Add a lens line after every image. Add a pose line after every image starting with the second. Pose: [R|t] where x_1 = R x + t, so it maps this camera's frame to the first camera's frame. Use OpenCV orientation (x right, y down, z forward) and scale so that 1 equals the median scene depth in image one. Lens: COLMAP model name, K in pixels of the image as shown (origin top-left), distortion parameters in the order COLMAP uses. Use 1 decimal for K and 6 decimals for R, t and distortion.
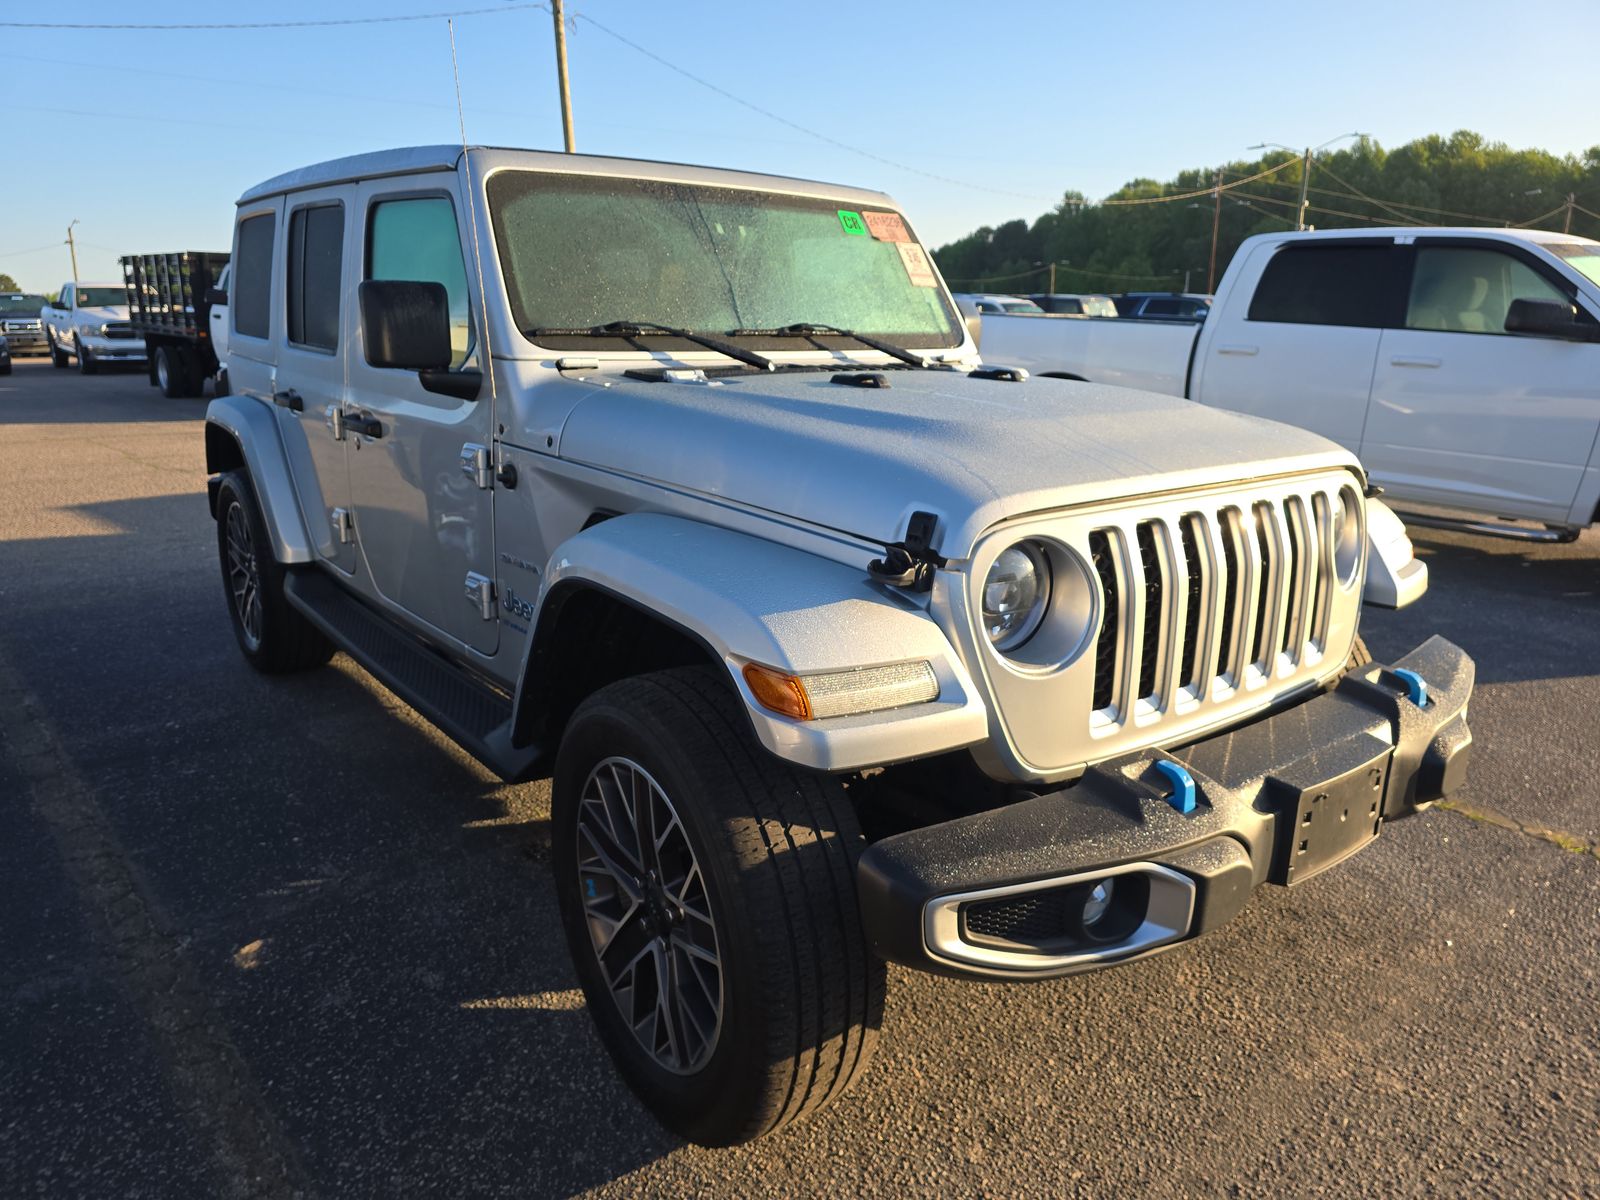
lens RADIAL K [[1062.0, 0, 811.2], [0, 1062.0, 610.7], [0, 0, 1]] dist [0.001704, -0.000678]
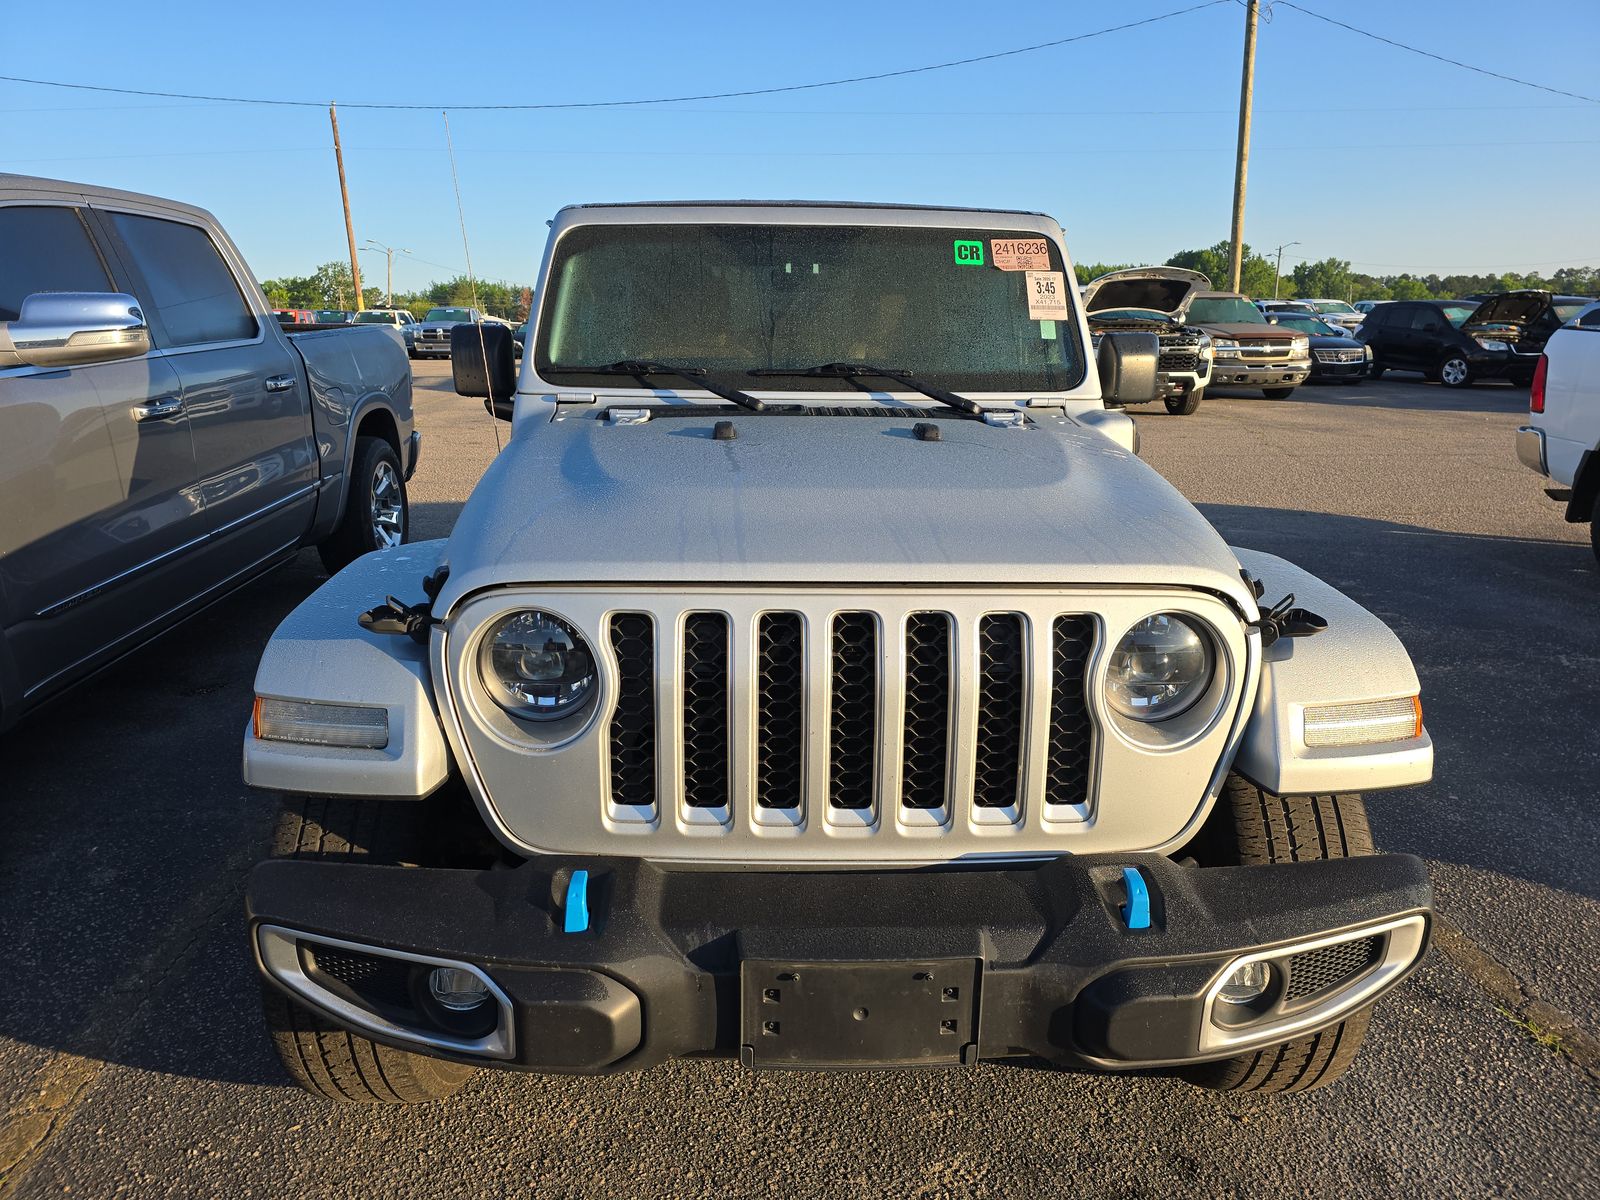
lens RADIAL K [[1070.0, 0, 800.0], [0, 1070.0, 600.0], [0, 0, 1]] dist [0.024230, 0.000186]
pose [[0.817664, 0.143096, -0.557628, 0.600113], [-0.153055, 0.987790, 0.029054, -0.088787], [0.554977, 0.061591, 0.829582, 0.202920]]
